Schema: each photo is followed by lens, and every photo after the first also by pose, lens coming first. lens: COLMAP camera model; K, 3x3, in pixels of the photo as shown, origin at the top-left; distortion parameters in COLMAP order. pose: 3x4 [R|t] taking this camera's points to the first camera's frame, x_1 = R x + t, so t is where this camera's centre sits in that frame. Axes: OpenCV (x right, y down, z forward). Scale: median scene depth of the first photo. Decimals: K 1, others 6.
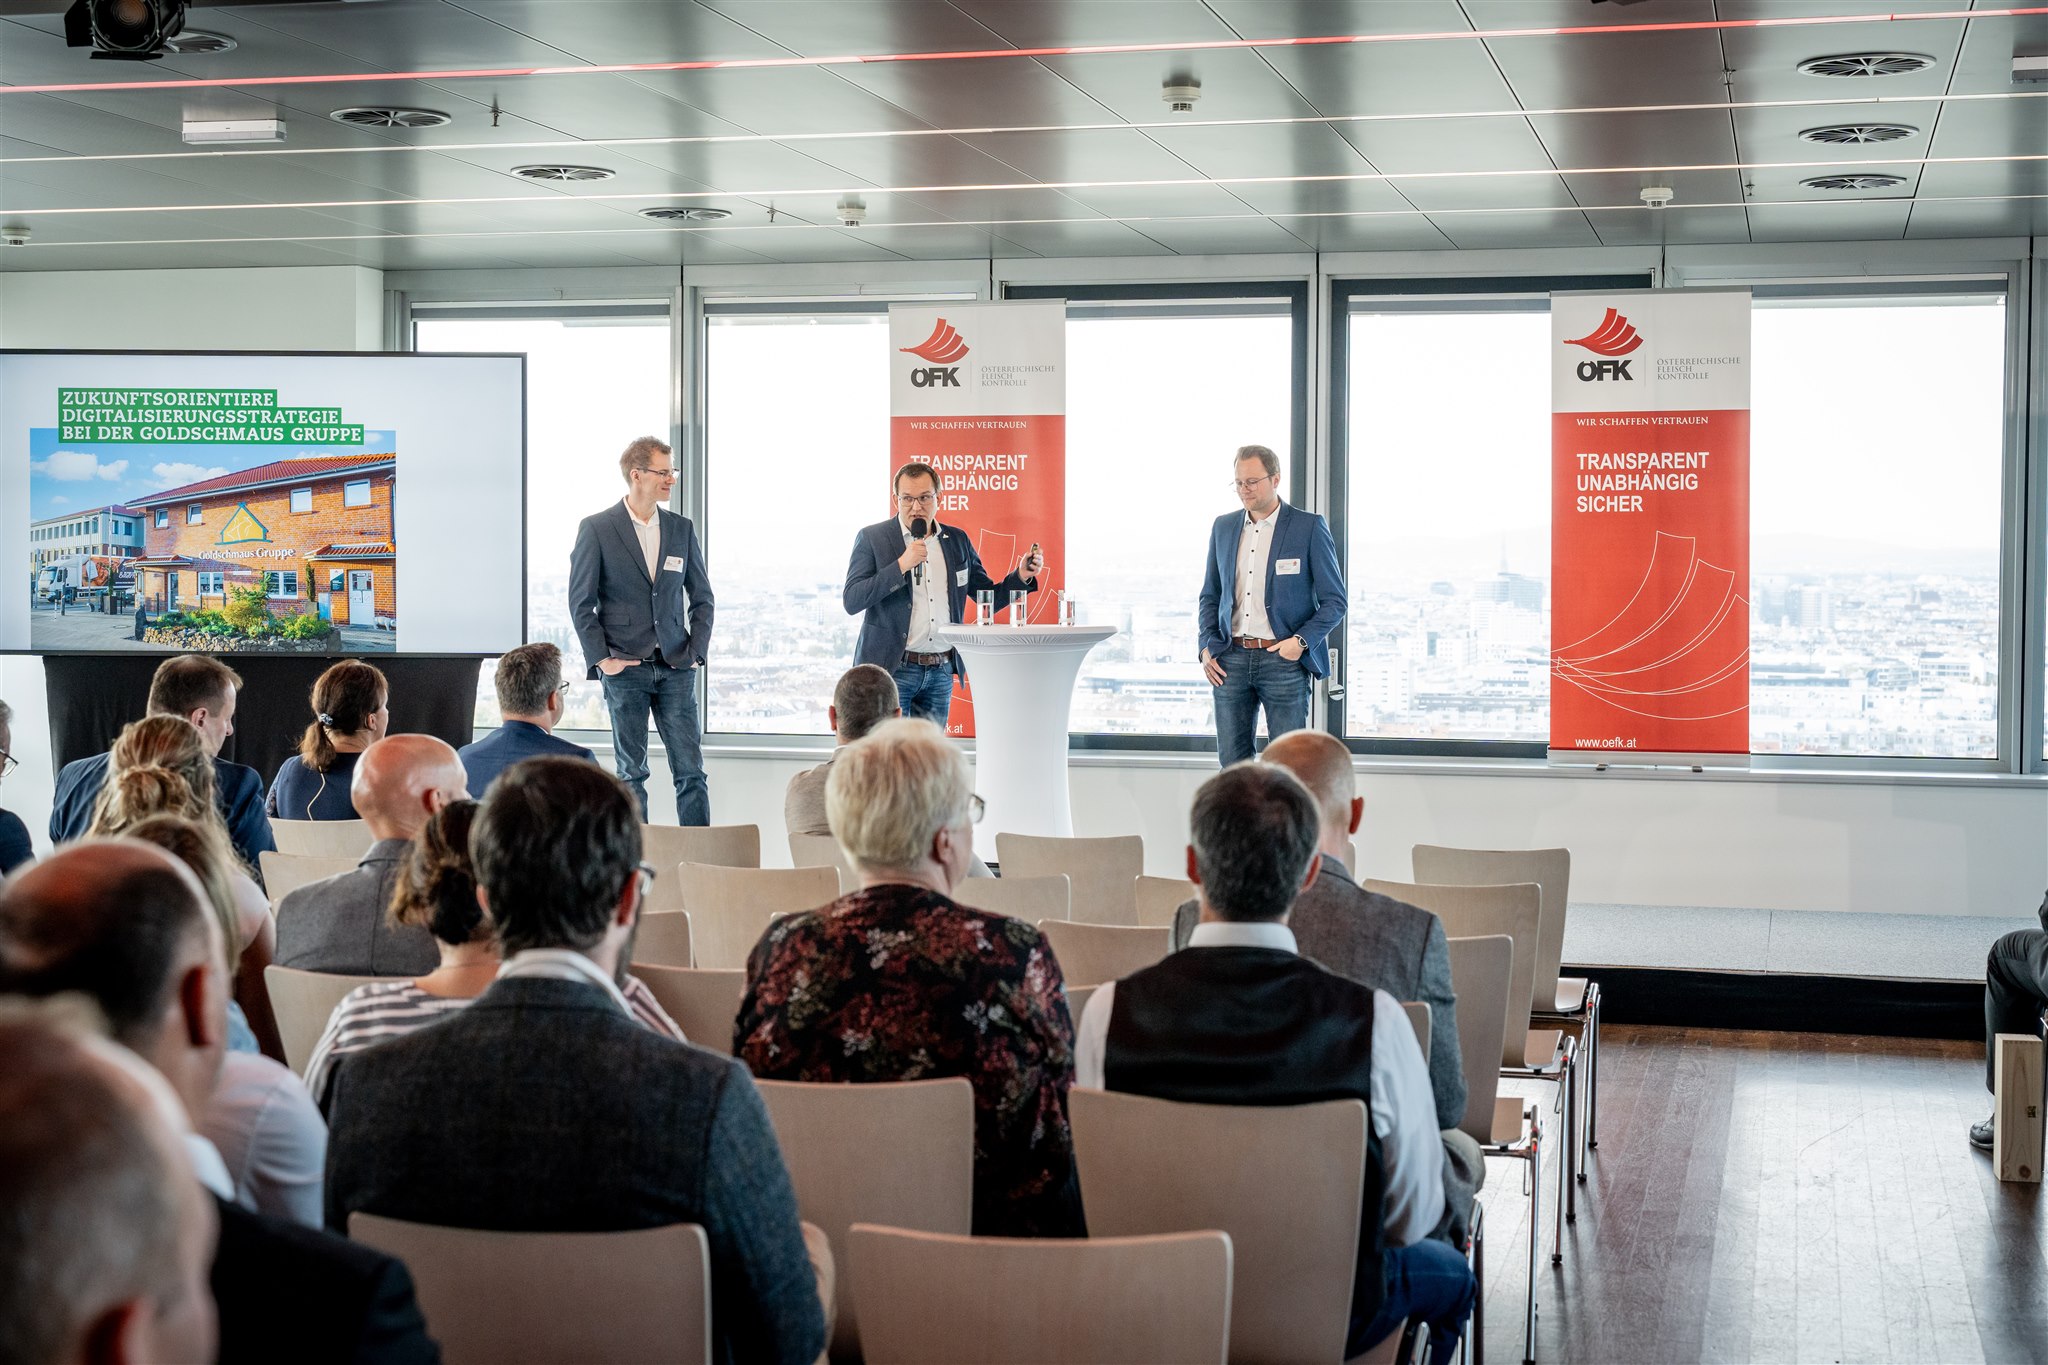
lens RADIAL K [[2993.5, 0, 1021.8], [0, 2993.5, 669.7], [0, 0, 1]] dist [0.014605, 0.000000]
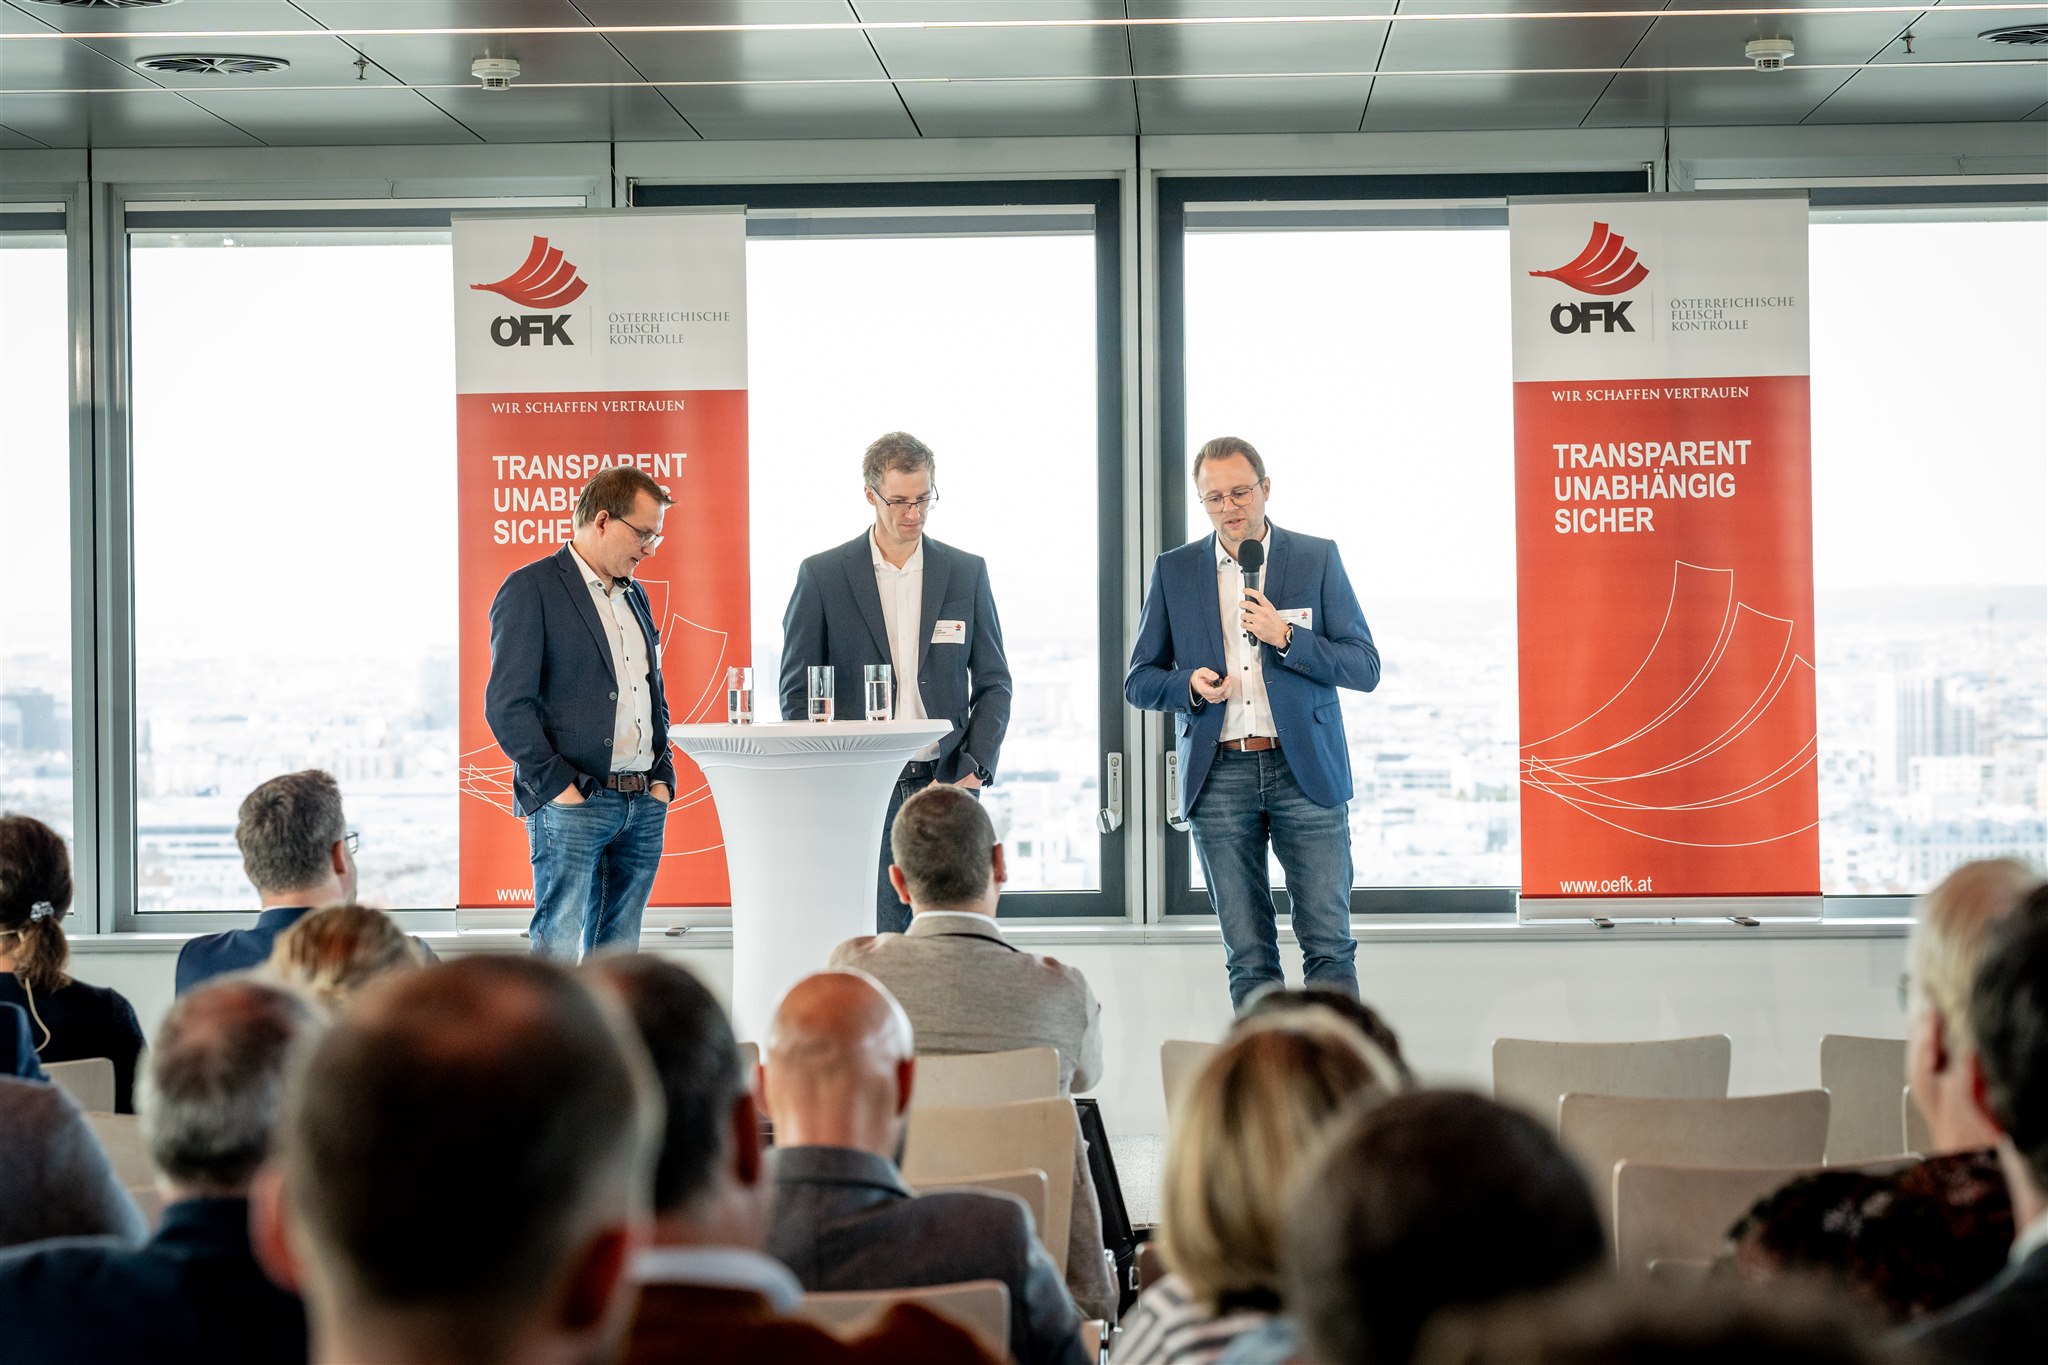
lens RADIAL K [[4752.3, 0, 1033.9], [0, 4752.3, 683.6], [0, 0, 1]] dist [0.037303, 0.000000]
pose [[0.975758, -0.019009, 0.218024, -0.150984], [0.024423, 0.999456, -0.022164, 0.000295], [-0.217484, 0.026951, 0.975692, 0.013644]]
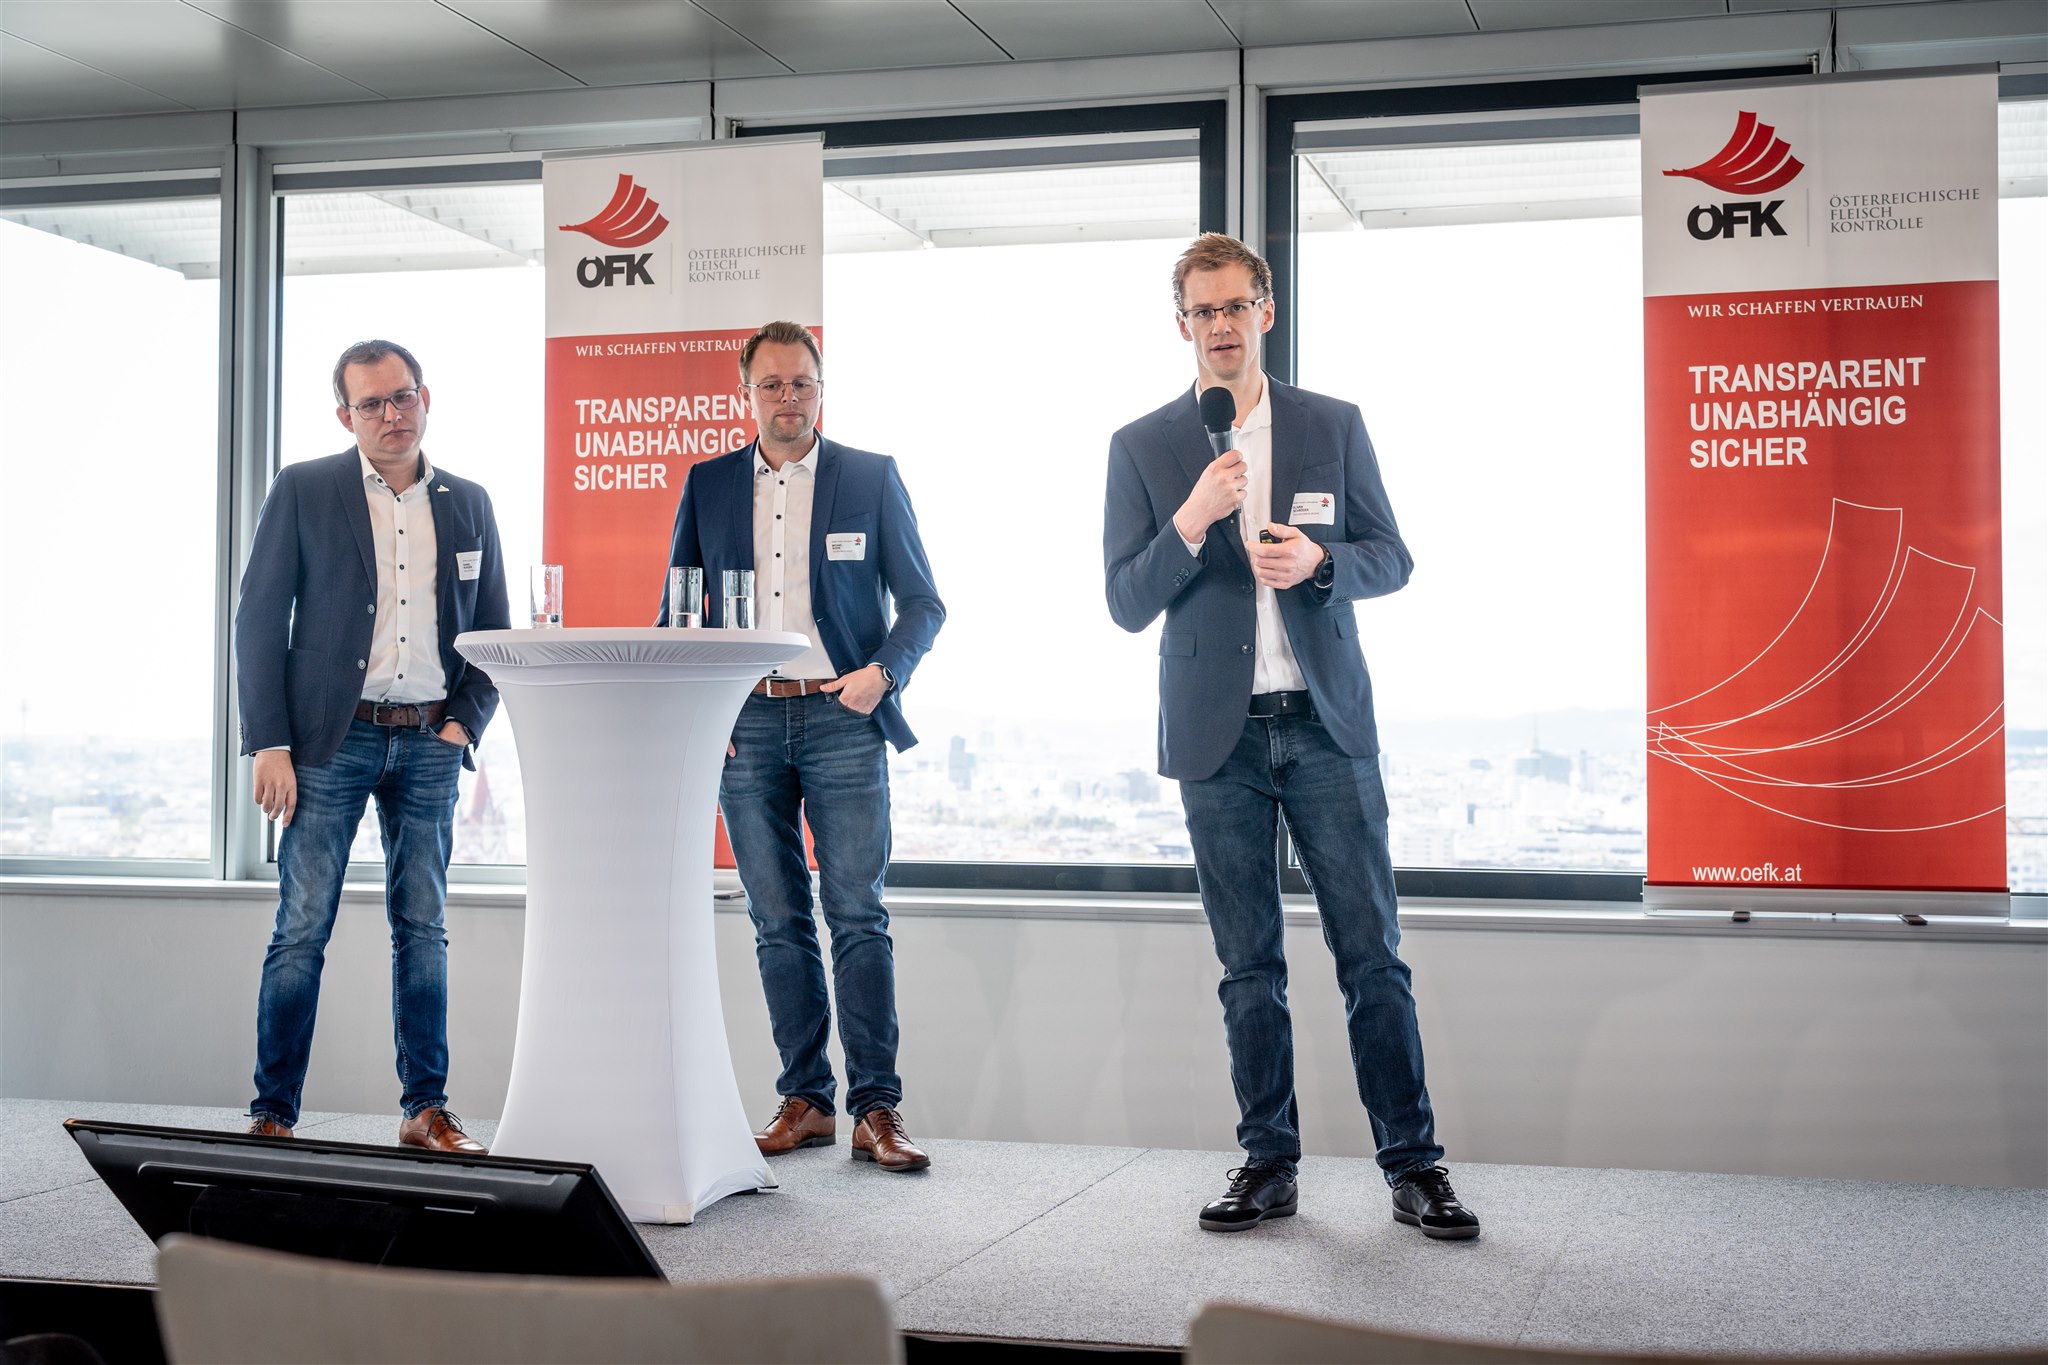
lens RADIAL K [[2706.2, 0, 1066.3], [0, 2706.2, 674.4], [0, 0, 1]] dist [0.018890, 0.000000]
pose [[0.999927, -0.001029, -0.012079, 0.072058], [0.000303, 0.998203, -0.059928, 0.017340], [0.012119, 0.059920, 0.998130, 0.481556]]
